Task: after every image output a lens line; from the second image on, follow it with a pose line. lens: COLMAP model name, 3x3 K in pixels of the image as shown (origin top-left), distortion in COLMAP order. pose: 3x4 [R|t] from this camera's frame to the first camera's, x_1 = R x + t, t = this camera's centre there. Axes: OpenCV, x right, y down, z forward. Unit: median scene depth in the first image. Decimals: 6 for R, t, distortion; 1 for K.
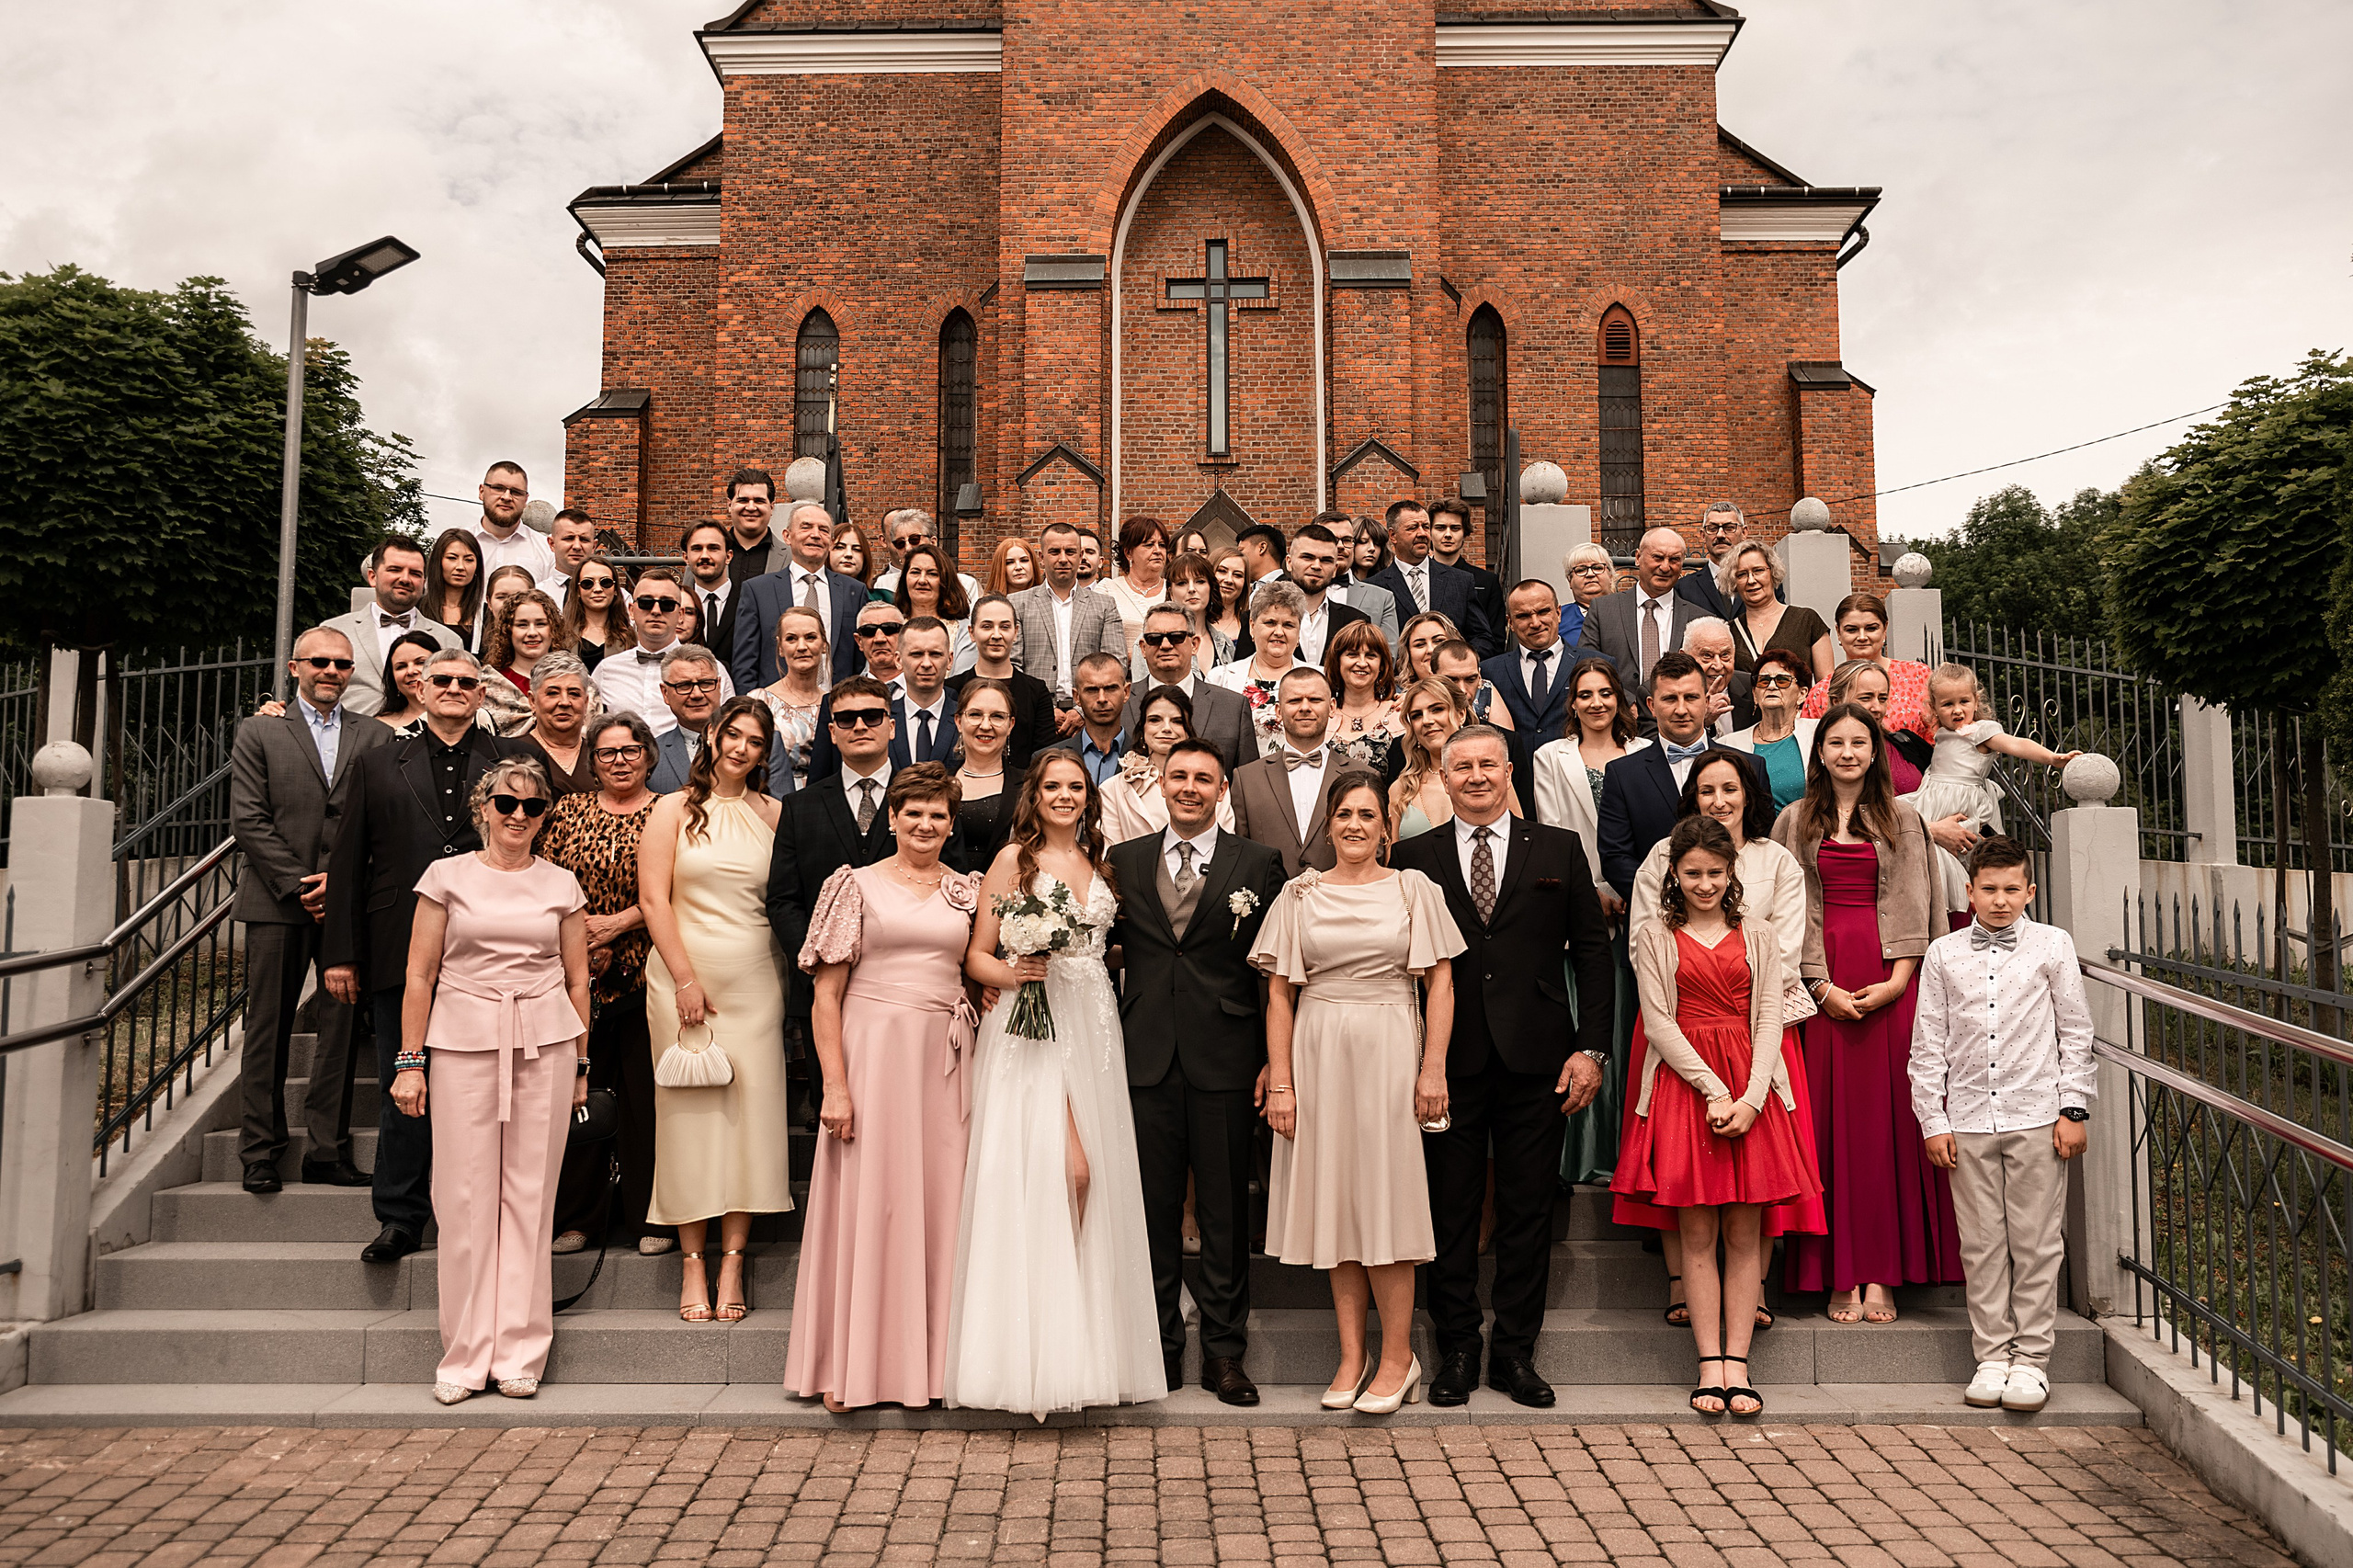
lens RADIAL K [[2266.8, 0, 1182.8], [0, 2266.8, 778.5], [0, 0, 1]] dist [-0.009082, 0.025738]
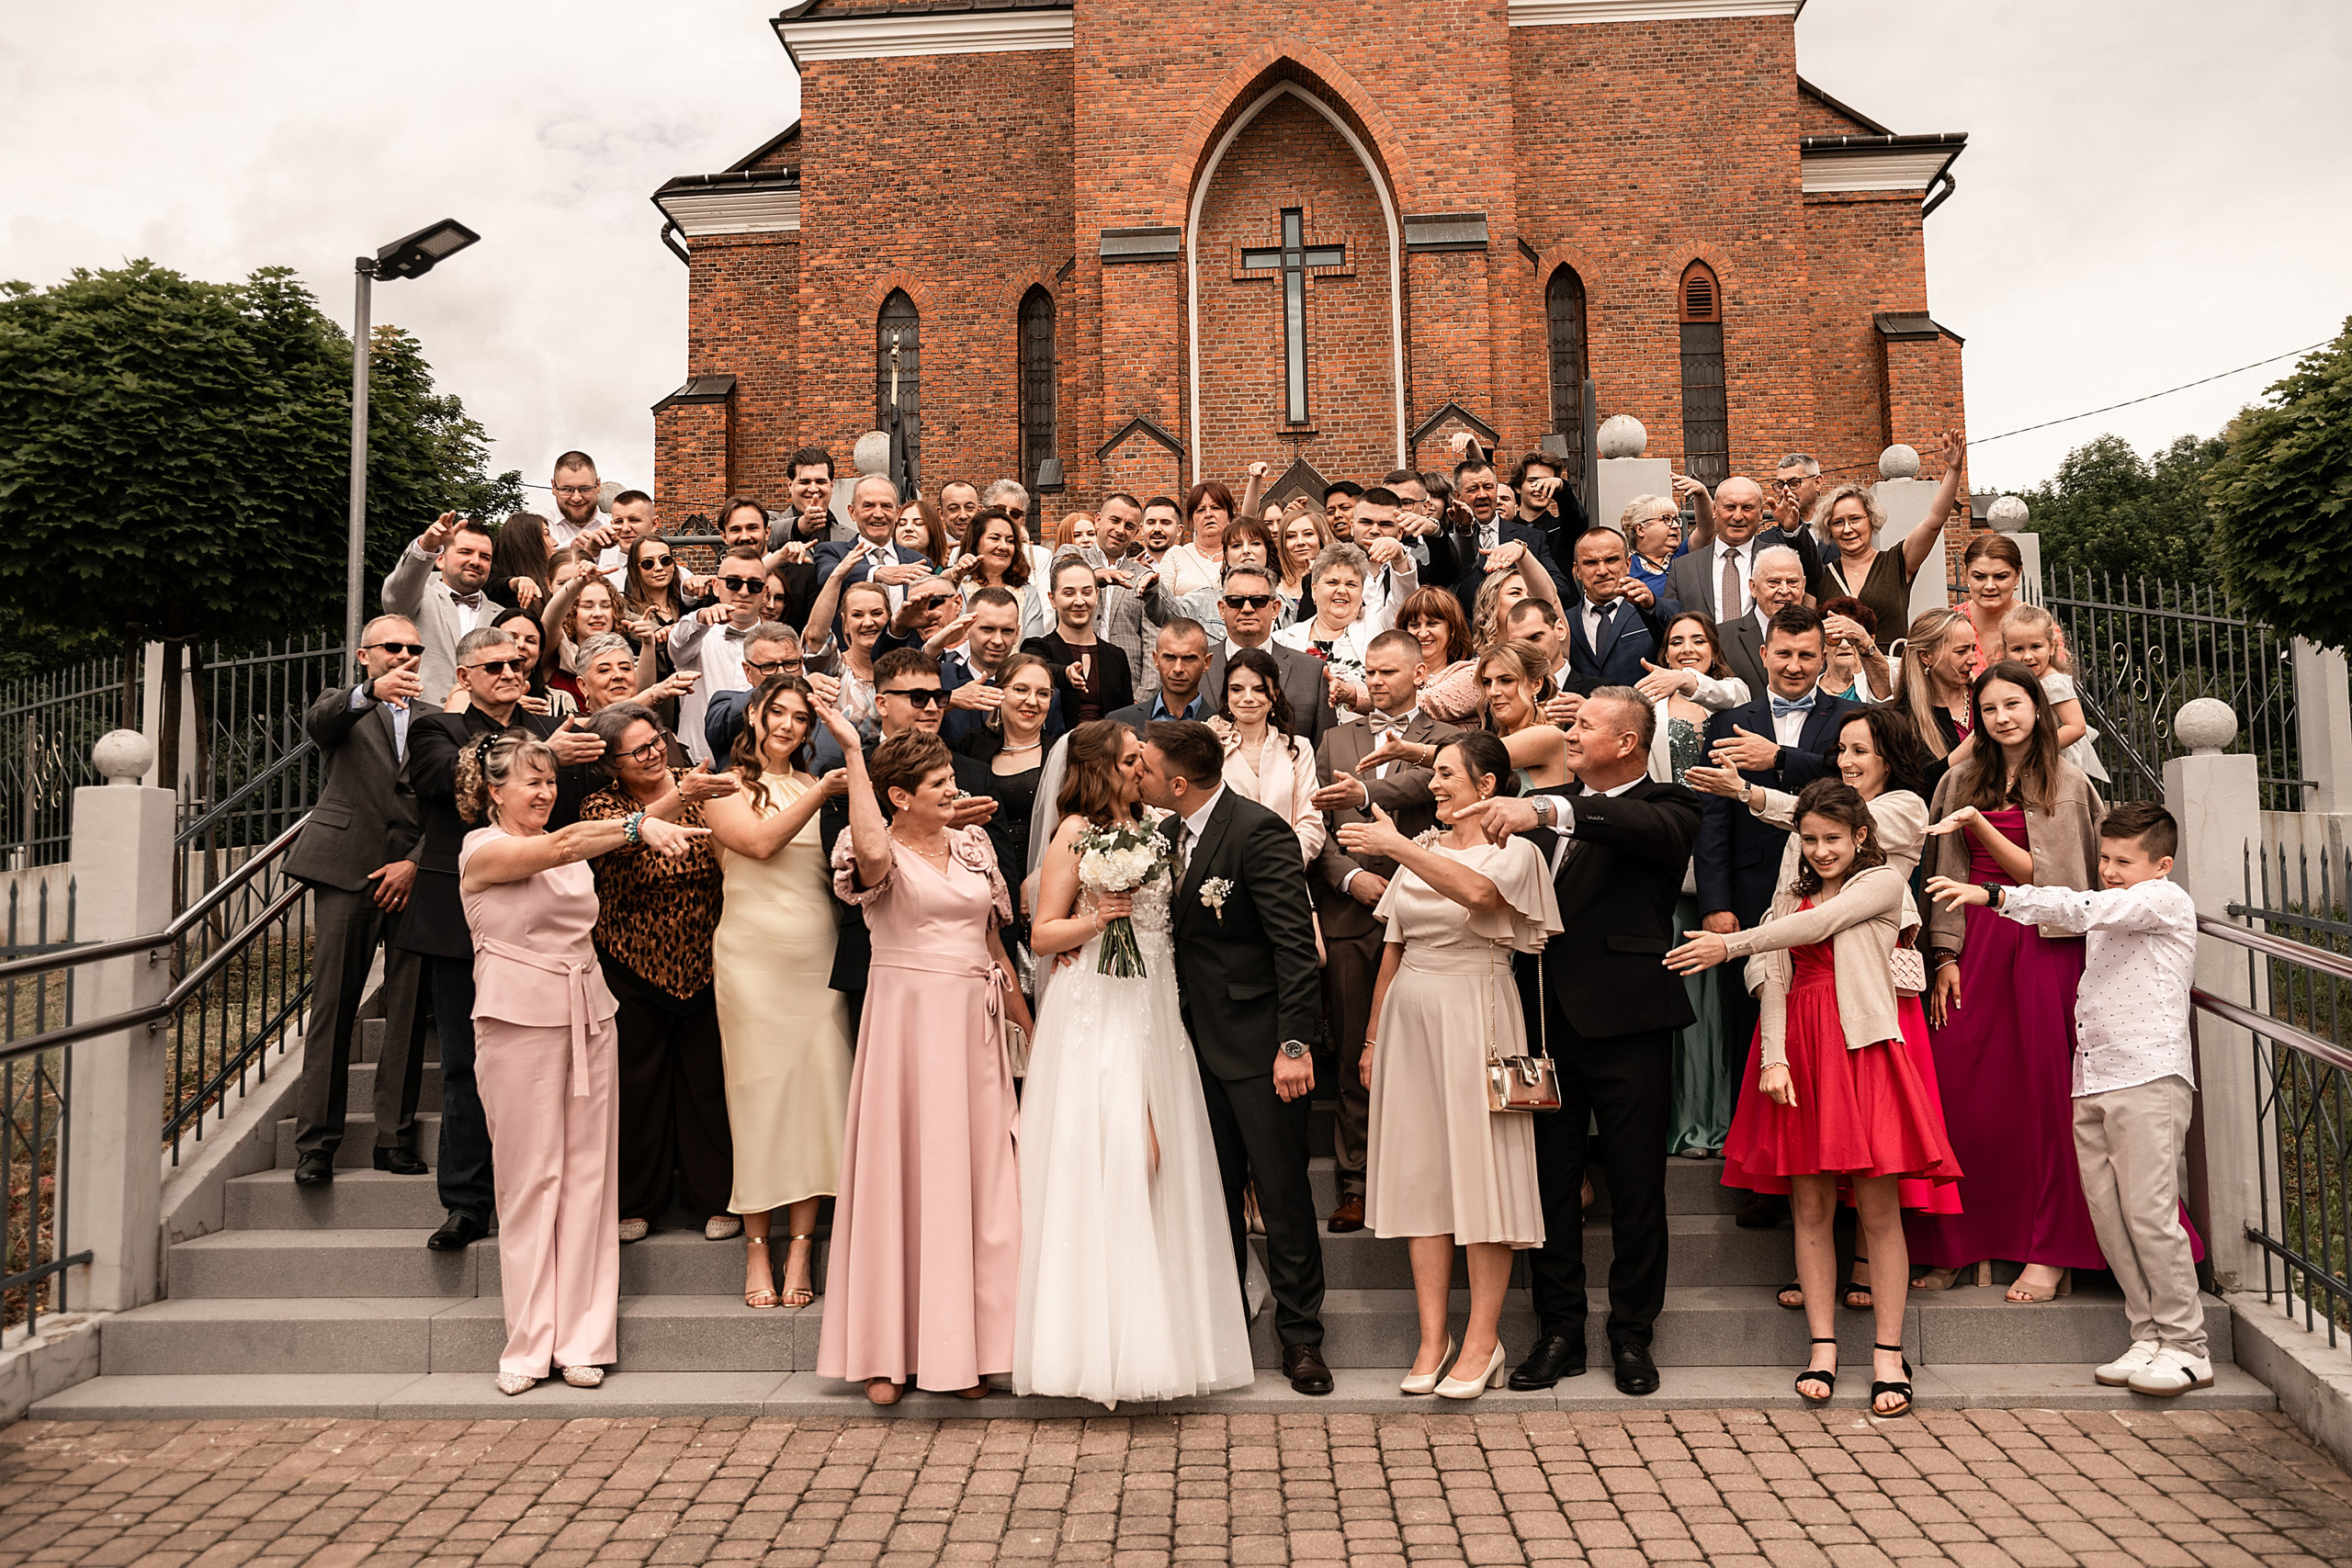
lens RADIAL K [[2230.6, 0, 1159.7], [0, 2230.6, 772.2], [0, 0, 1]] dist [-0.010762, 0.035763]
pose [[0.998446, -0.019882, -0.052062, 0.003223], [0.020401, 0.999747, 0.009467, 0.000577], [0.051861, -0.010514, 0.998599, 0.012288]]
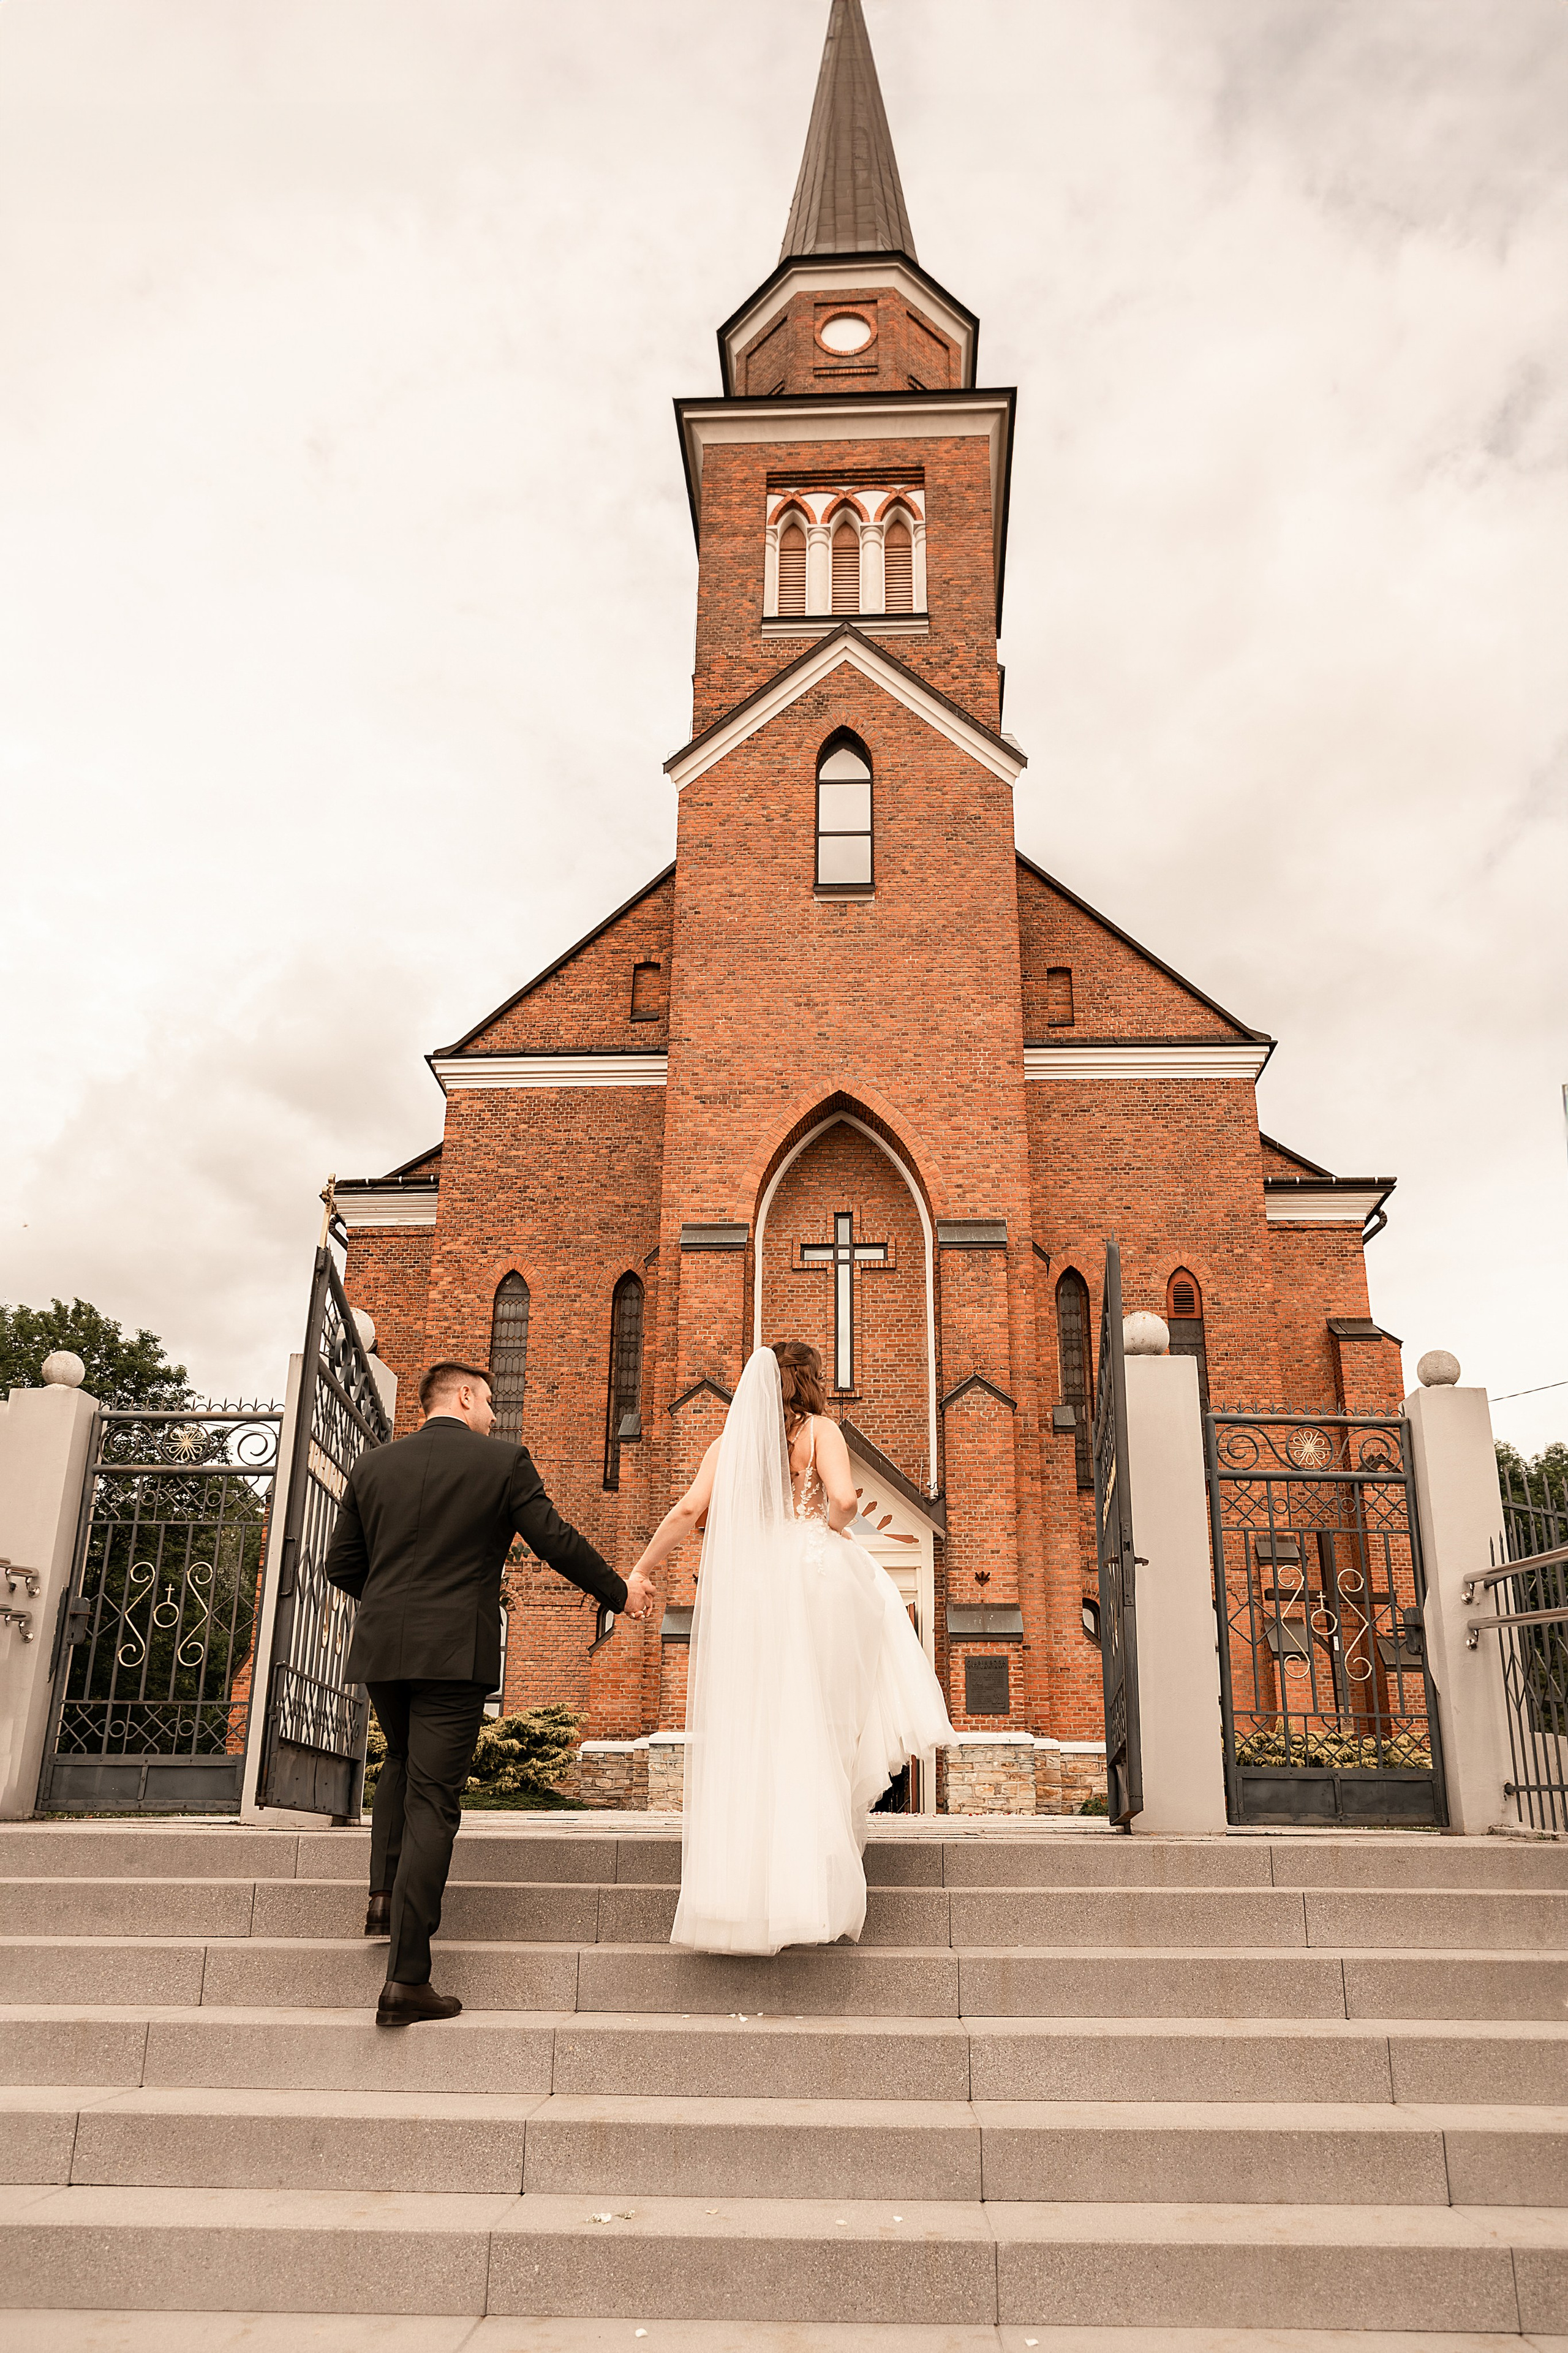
lens RADIAL K [[1651.3, 0, 798.8], [0, 1651.3, 1336.9], [0, 0, 1]] dist [-0.049351, 0.061870]
pose [[0.999479, 0.001832, -0.032231, 0.019932], [-0.008329, 0.979222, -0.202621, 0.002779], [0.031190, 0.202784, 0.978727, 0.164188]]
